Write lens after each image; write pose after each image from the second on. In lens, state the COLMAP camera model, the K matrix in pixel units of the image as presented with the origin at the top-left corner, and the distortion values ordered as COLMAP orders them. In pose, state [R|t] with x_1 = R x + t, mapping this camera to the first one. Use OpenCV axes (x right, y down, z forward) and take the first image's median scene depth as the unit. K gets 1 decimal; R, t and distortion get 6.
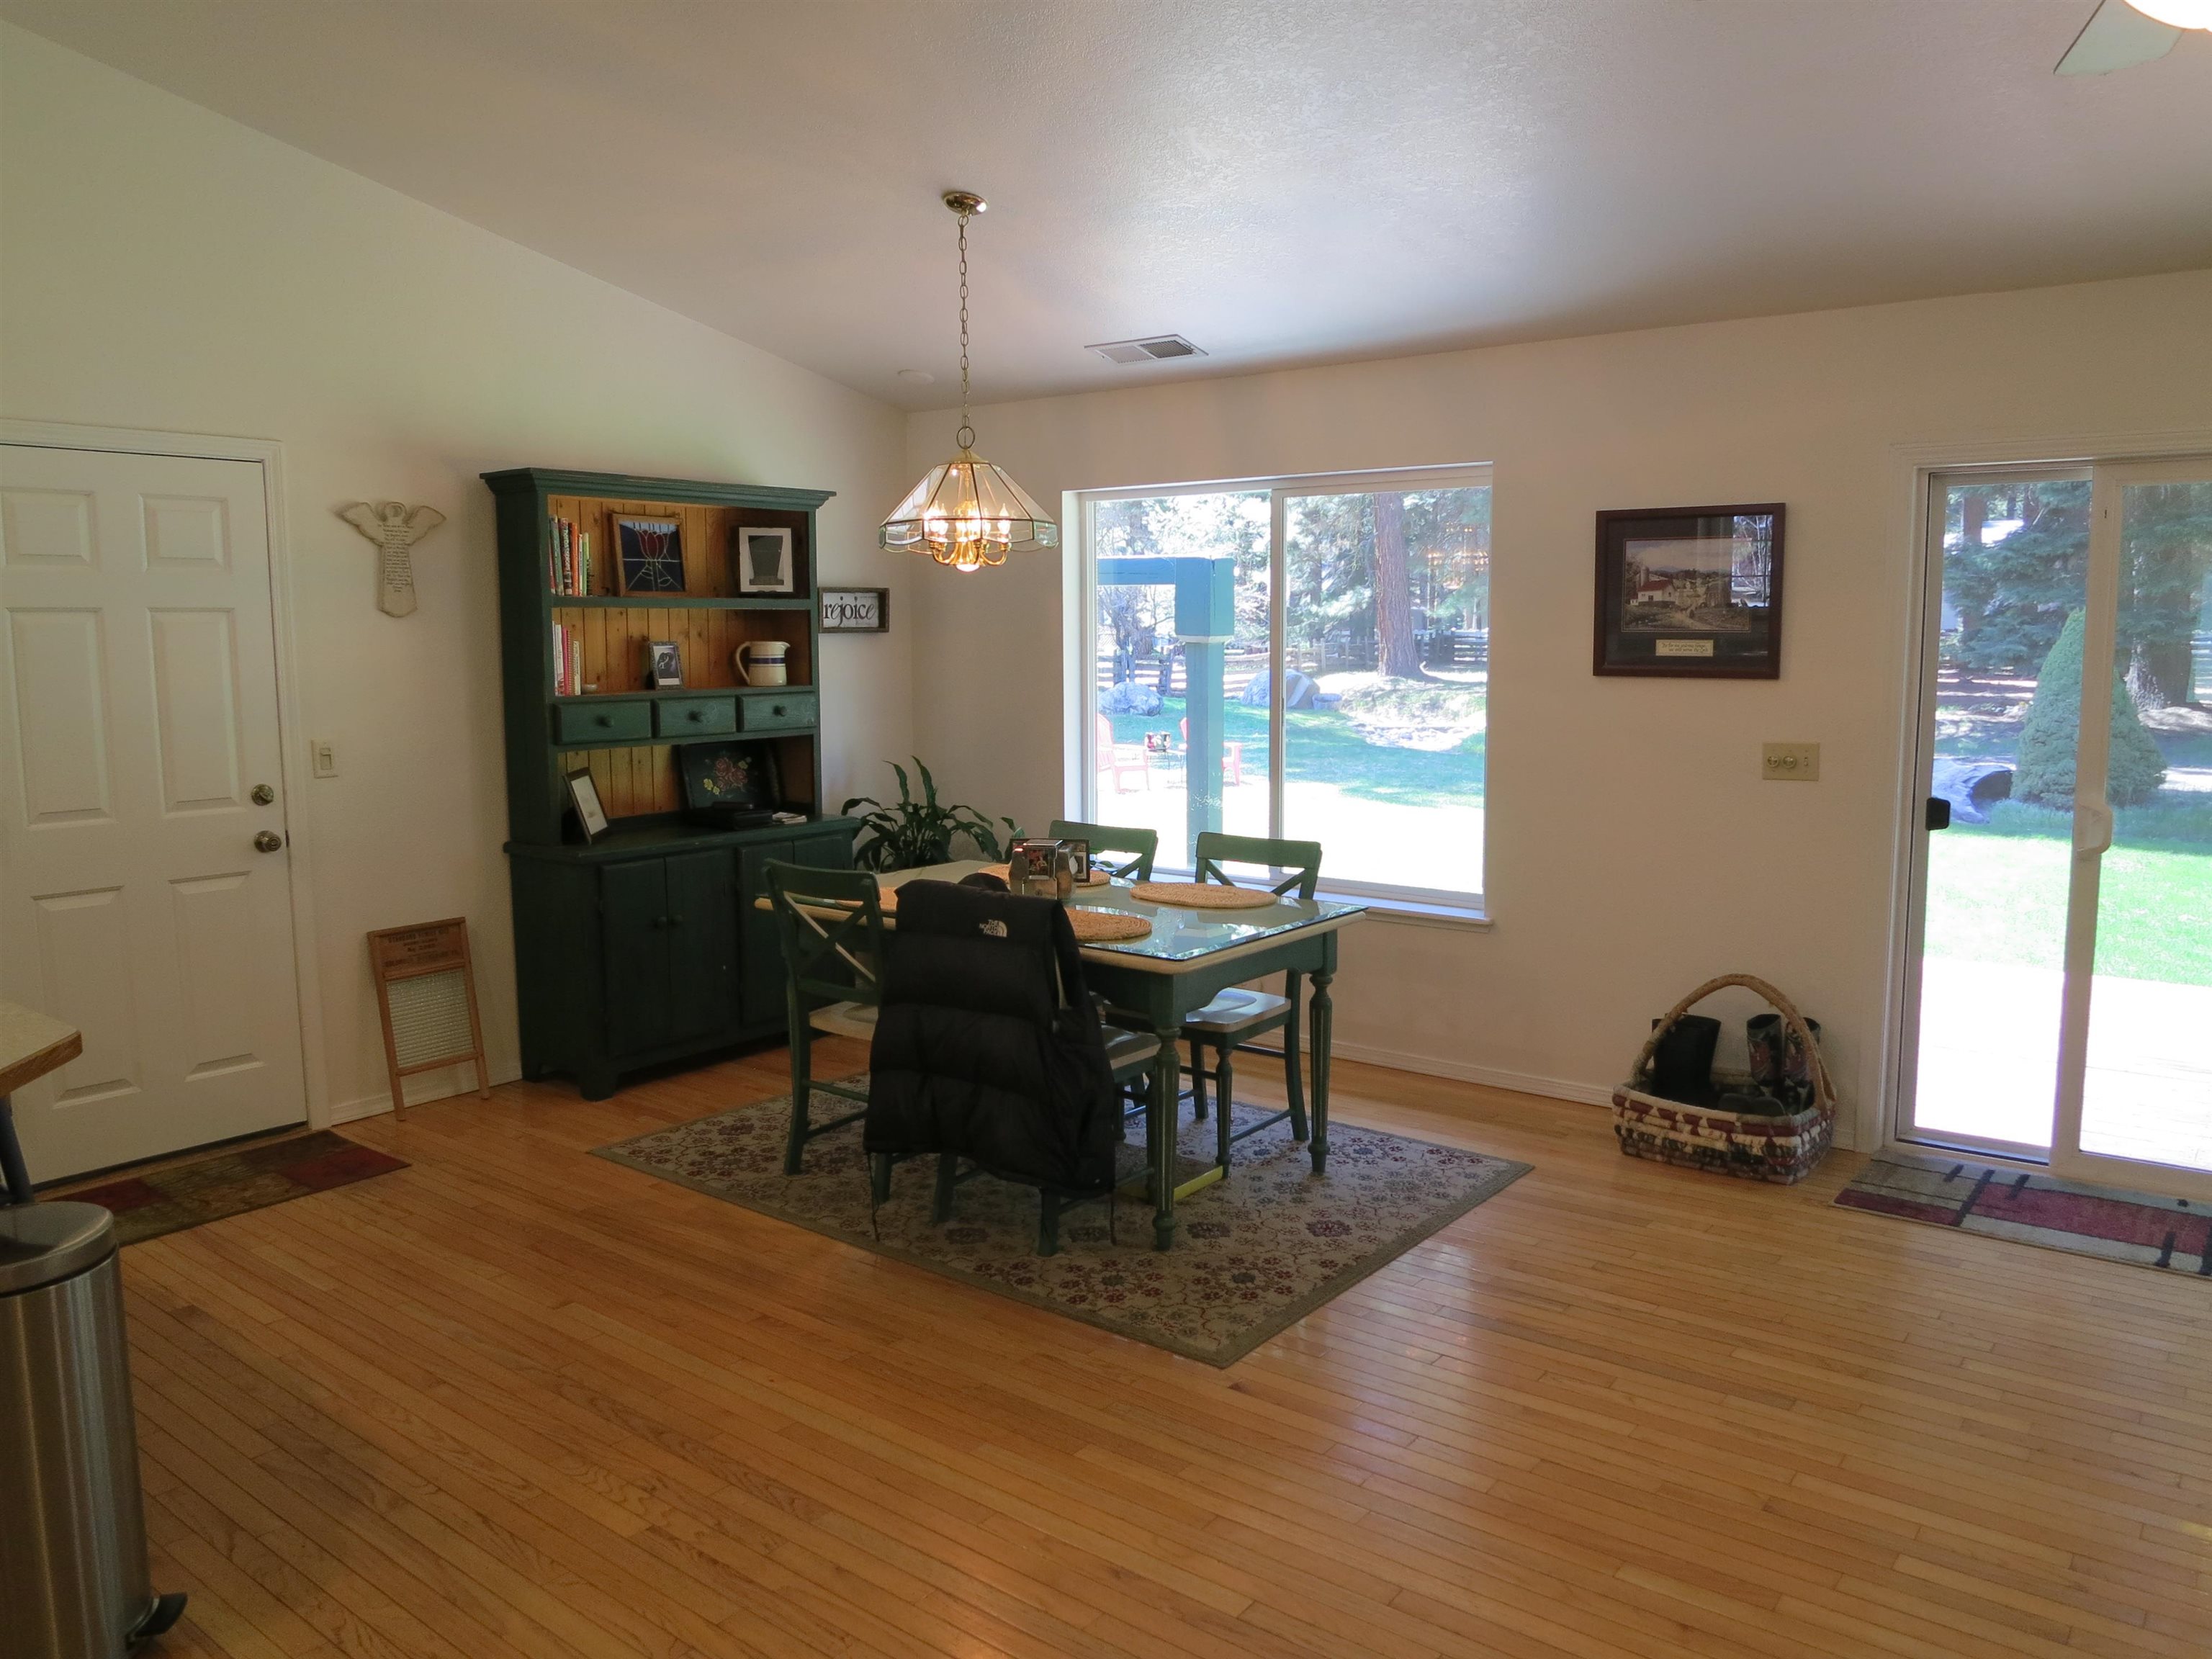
lens RADIAL K [[1586.6, 0, 1102.4], [0, 1586.6, 839.1], [0, 0, 1]] dist [-0.058505, -0.001649]
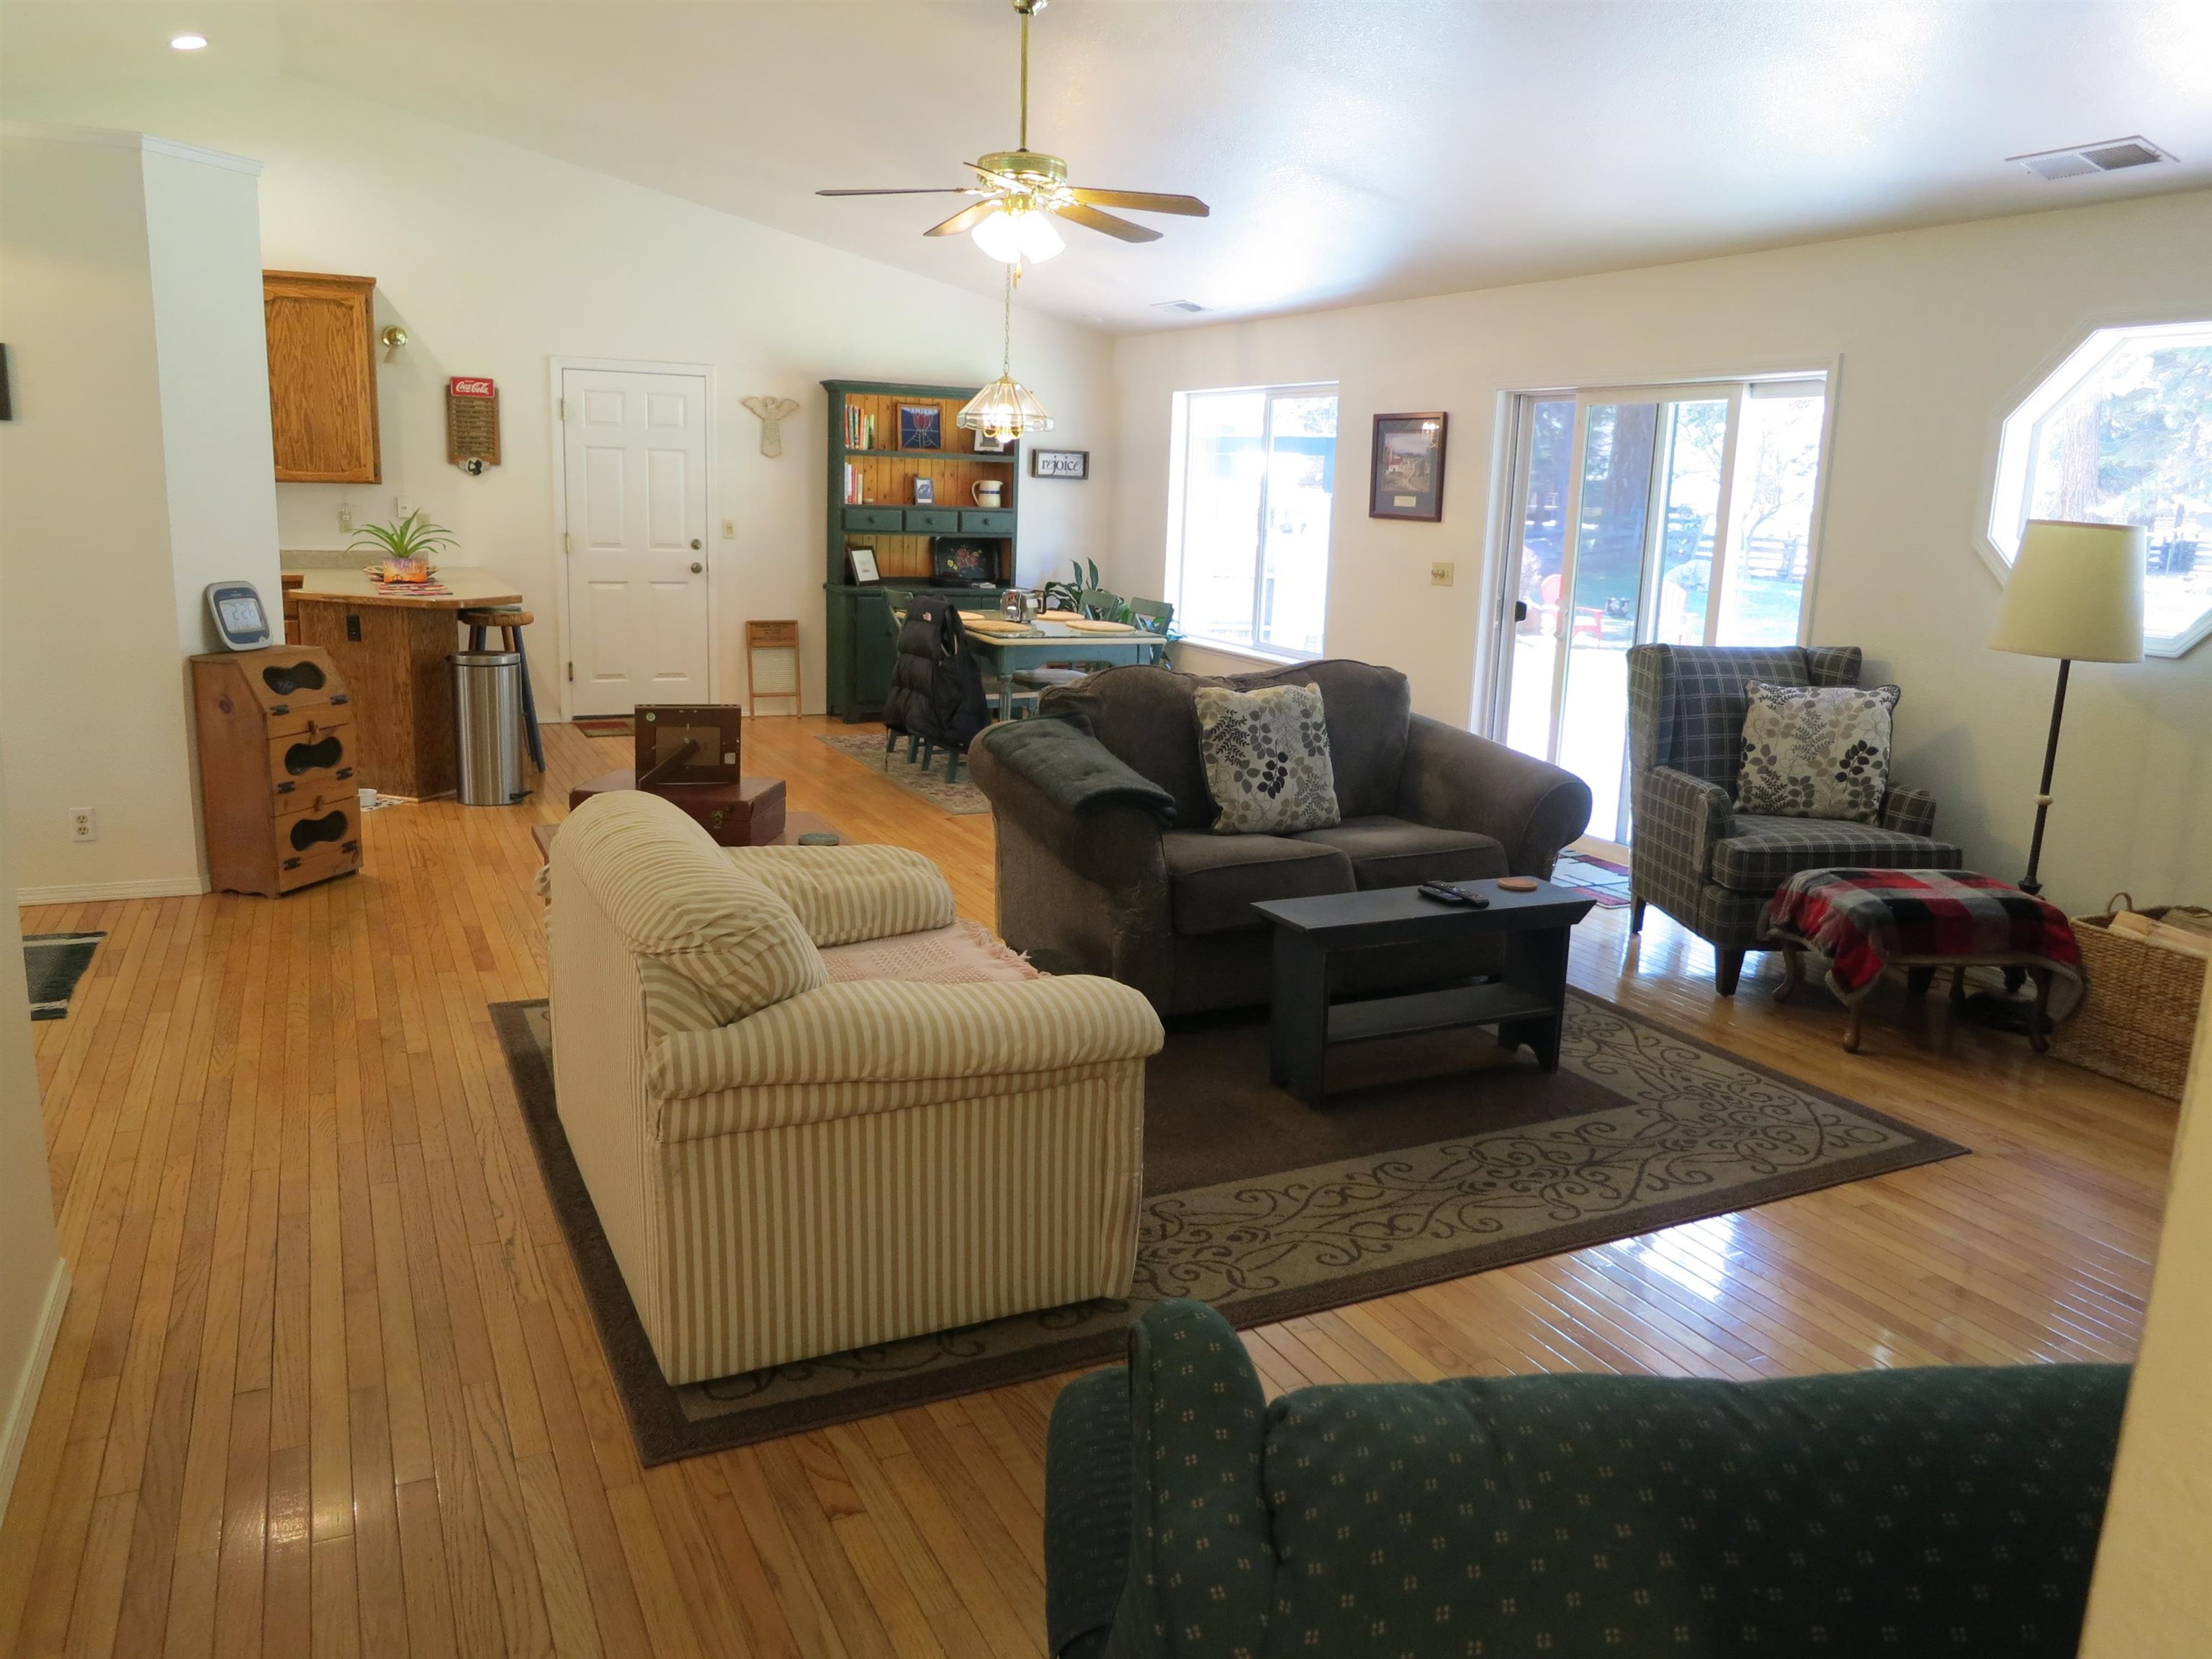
lens RADIAL K [[1586.6, 0, 1108.9], [0, 1586.6, 821.6], [0, 0, 1]] dist [-0.058505, -0.001649]
pose [[0.899228, 0.127503, -0.418488, 0.742158], [-0.097577, 0.990944, 0.092247, 0.076738], [0.426460, -0.042116, 0.903525, -0.553337]]
